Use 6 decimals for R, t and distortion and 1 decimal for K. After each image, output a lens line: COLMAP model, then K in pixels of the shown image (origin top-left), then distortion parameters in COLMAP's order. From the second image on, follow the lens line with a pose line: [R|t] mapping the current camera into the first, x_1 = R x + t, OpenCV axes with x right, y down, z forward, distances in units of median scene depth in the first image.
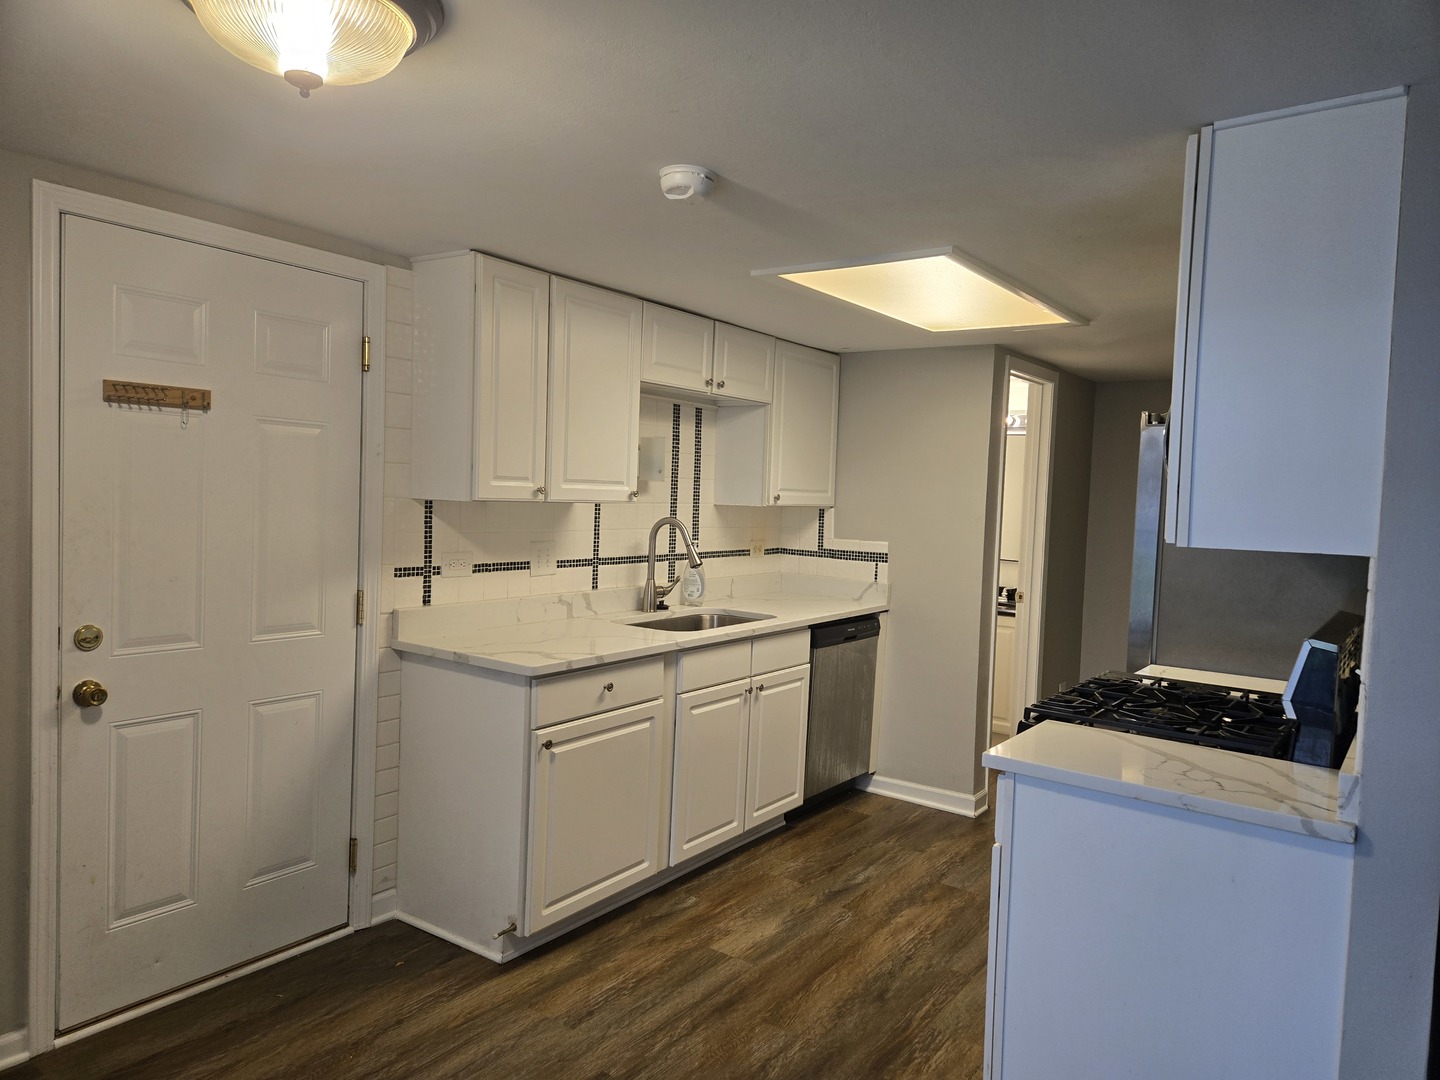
lens RADIAL K [[967.9, 0, 725.4], [0, 967.9, 539.4], [0, 0, 1]] dist [0.058996, -0.001867]
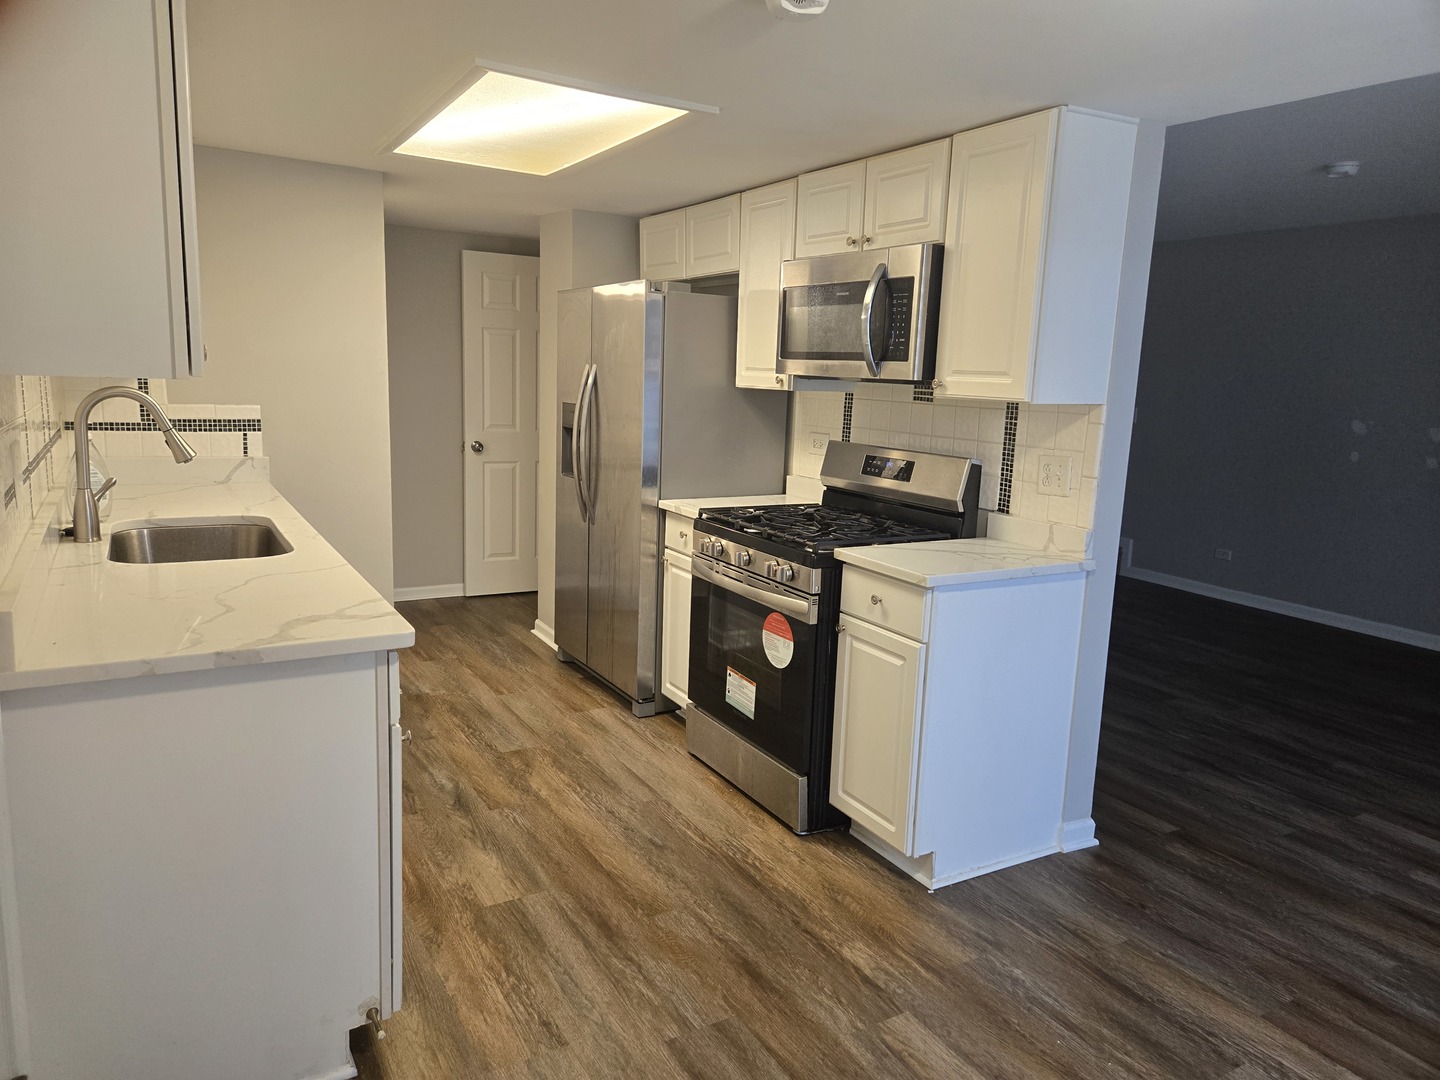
lens RADIAL K [[967.9, 0, 711.5], [0, 967.9, 534.2], [0, 0, 1]] dist [0.058996, -0.001867]
pose [[0.410567, -0.174952, 0.894889, -0.602194], [0.023901, 0.983148, 0.181241, -0.043753], [-0.911517, -0.053023, 0.407829, 0.469546]]
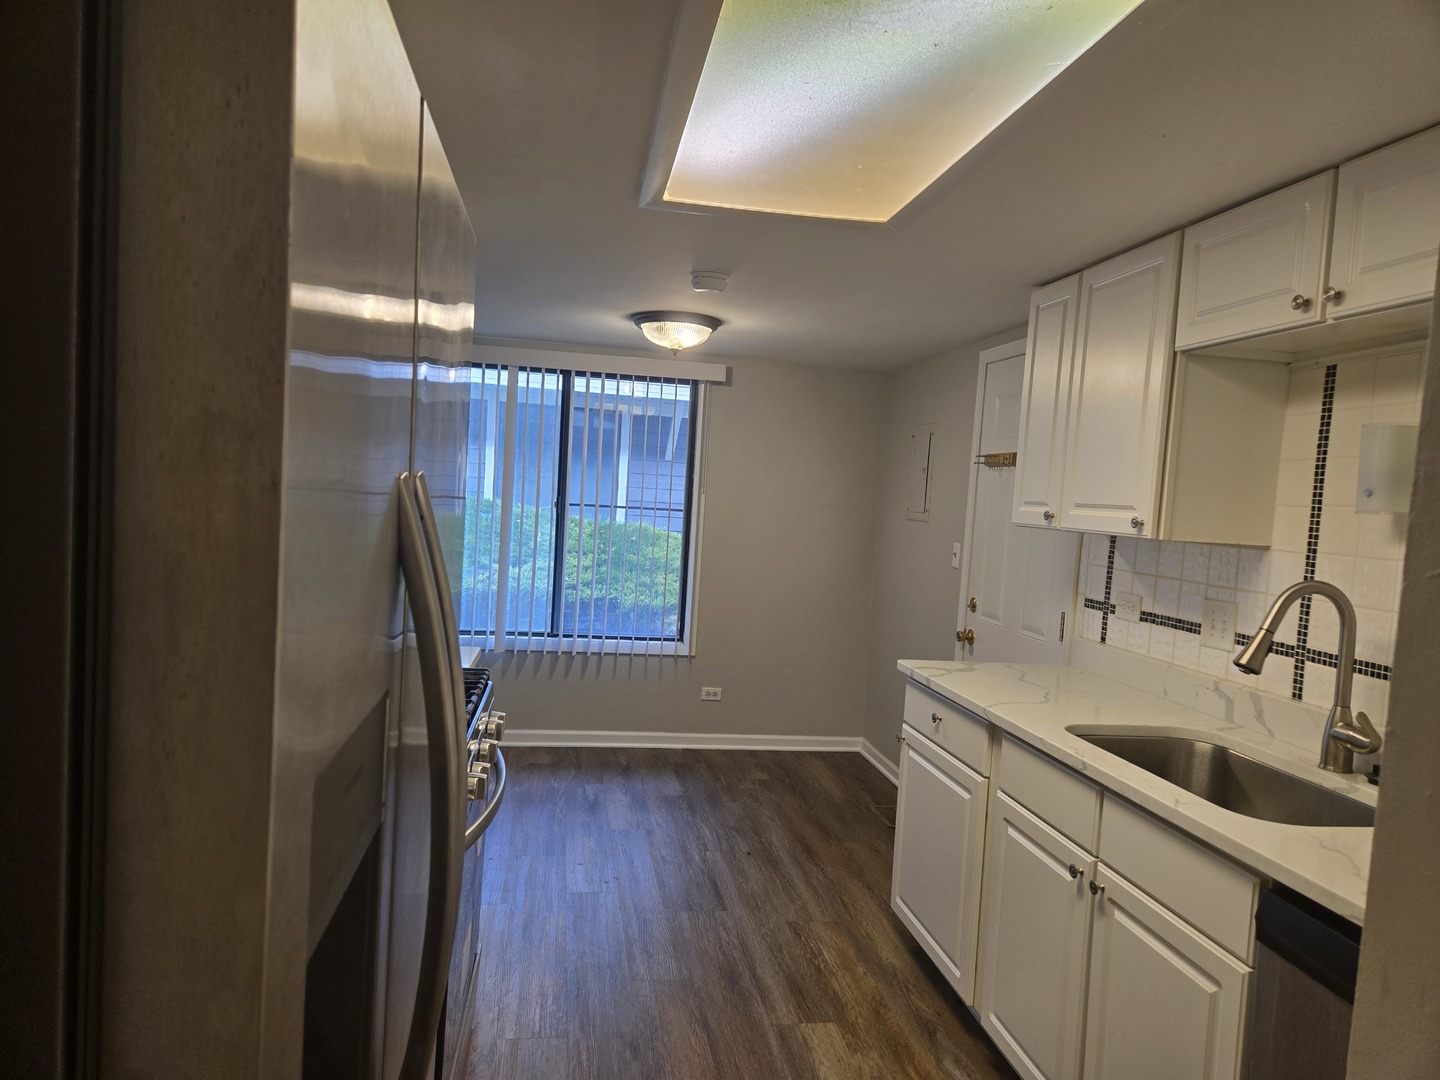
lens RADIAL K [[967.9, 0, 719.6], [0, 967.9, 545.9], [0, 0, 1]] dist [0.058996, -0.001867]
pose [[-0.704835, -0.040220, -0.708230, 0.654613], [-0.123935, 0.990018, 0.067118, -0.045619], [0.698461, 0.135082, -0.702784, 1.407770]]
